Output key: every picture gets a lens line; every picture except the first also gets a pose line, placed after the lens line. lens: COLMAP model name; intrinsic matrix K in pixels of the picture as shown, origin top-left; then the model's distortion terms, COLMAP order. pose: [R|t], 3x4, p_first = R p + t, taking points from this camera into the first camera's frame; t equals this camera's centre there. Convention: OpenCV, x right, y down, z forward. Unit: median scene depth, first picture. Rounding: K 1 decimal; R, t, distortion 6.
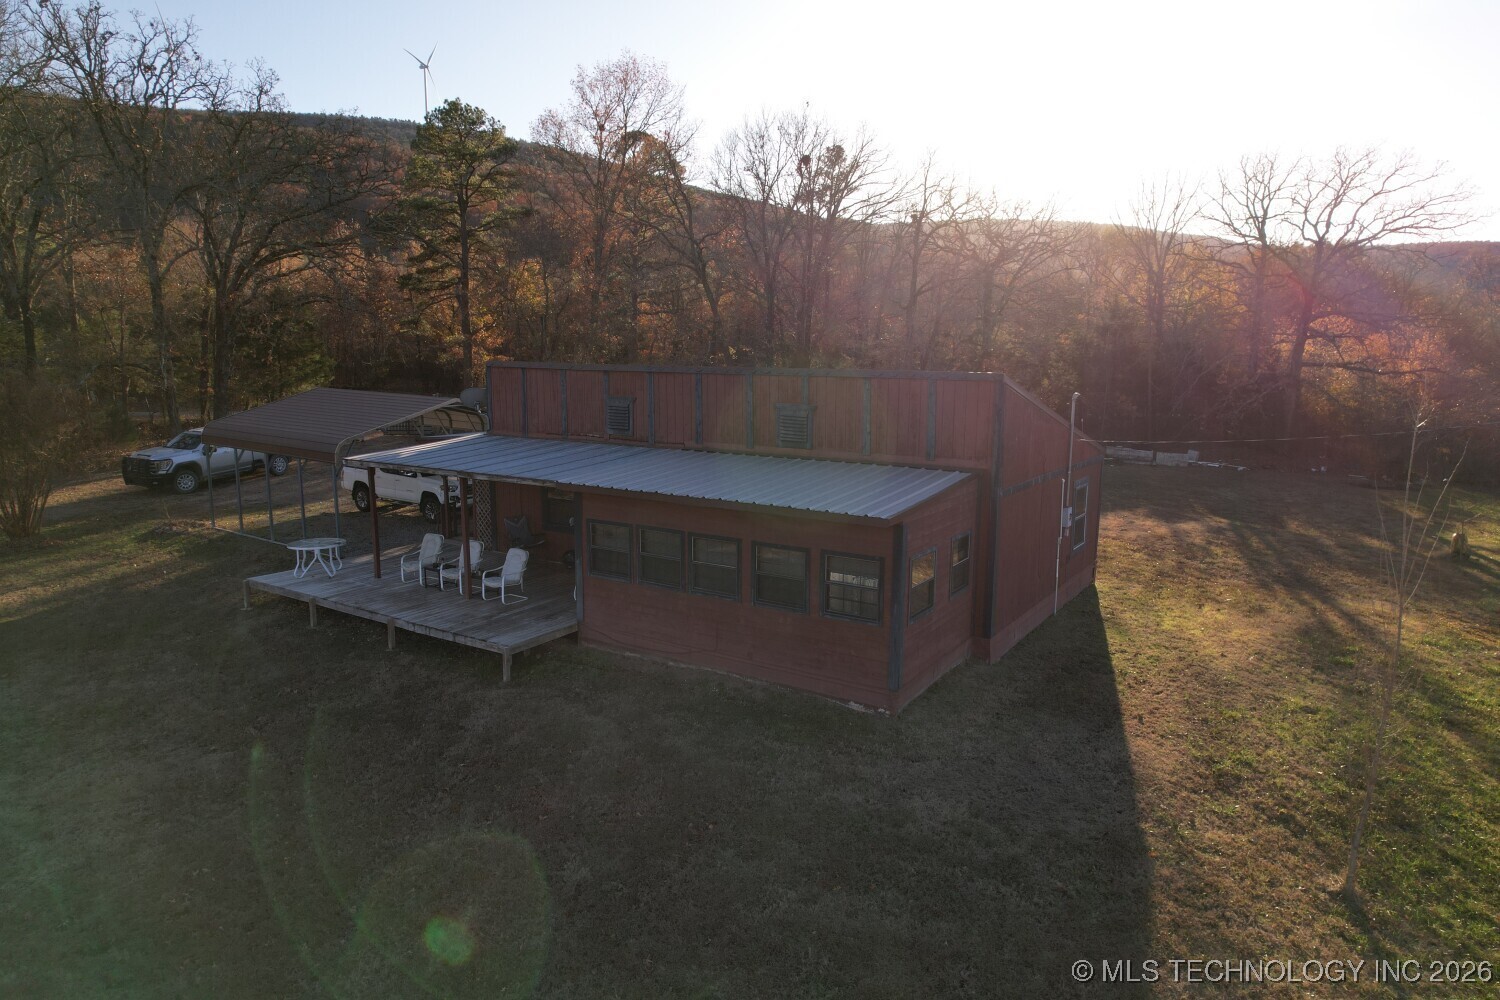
lens RADIAL K [[954.9, 0, 742.5], [0, 954.9, 511.7], [0, 0, 1]] dist [-0.075941, 0.065437]
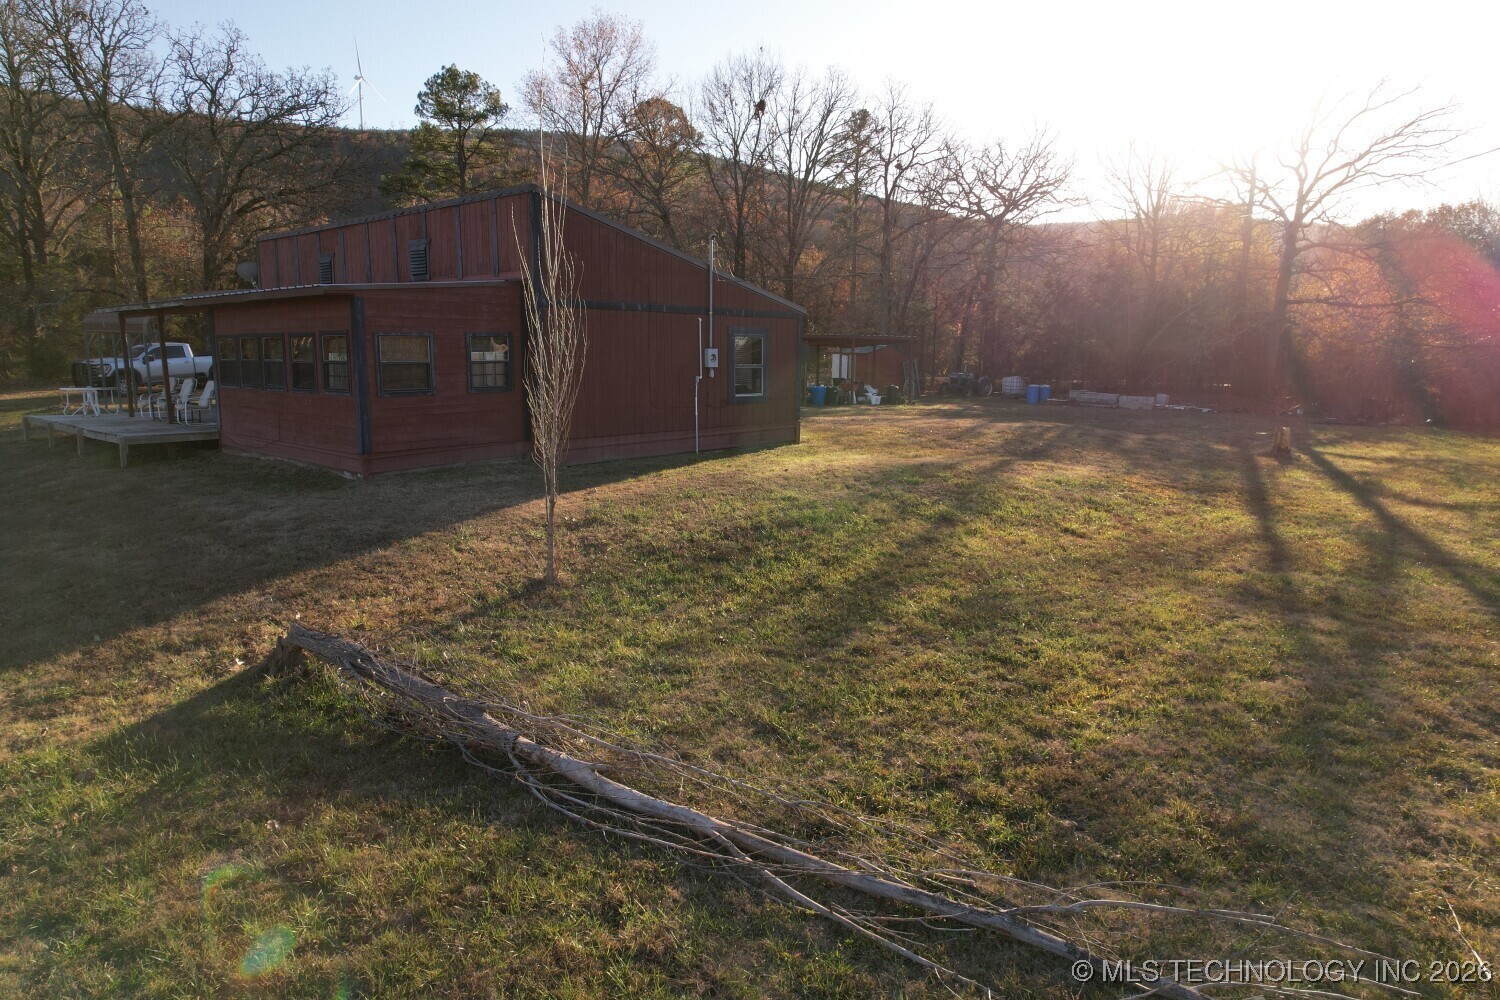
lens RADIAL K [[954.9, 0, 756.7], [0, 954.9, 513.4], [0, 0, 1]] dist [-0.075941, 0.065437]
pose [[0.987459, 0.026439, -0.155648, 0.225678], [-0.027655, 0.999602, -0.005655, 0.072005], [0.155436, 0.009889, 0.987796, -0.002762]]
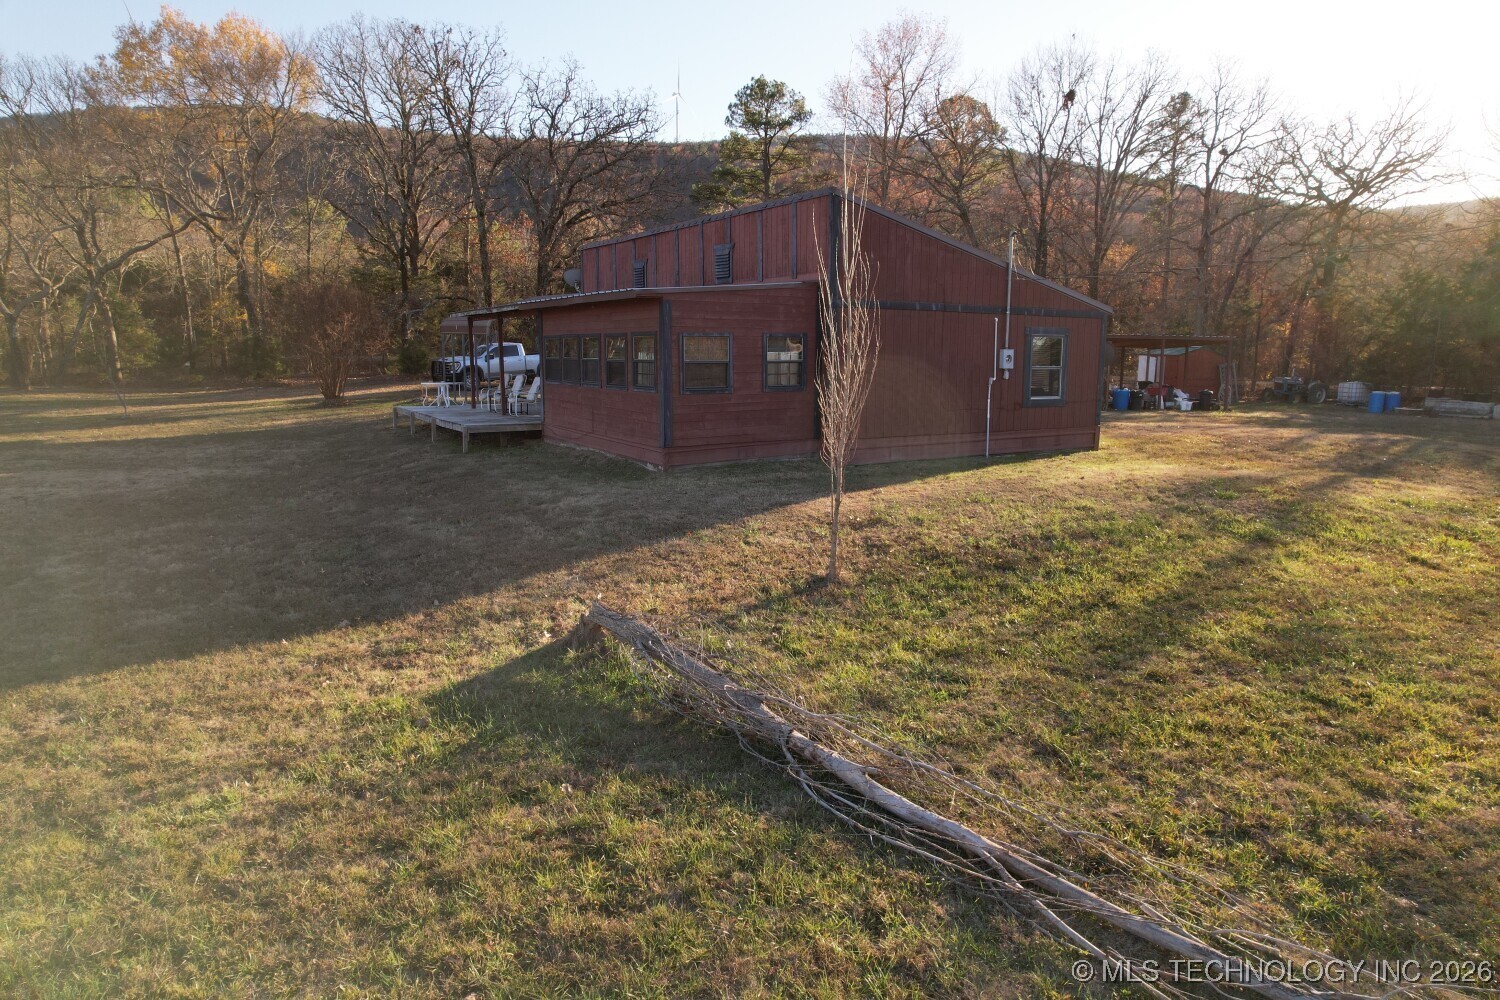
lens RADIAL K [[954.9, 0, 757.9], [0, 954.9, 514.3], [0, 0, 1]] dist [-0.075941, 0.065437]
pose [[0.896810, 0.073168, -0.436324, 0.225075], [-0.076401, 0.997025, 0.010159, 0.071723], [0.435770, 0.024225, 0.899732, -0.000842]]
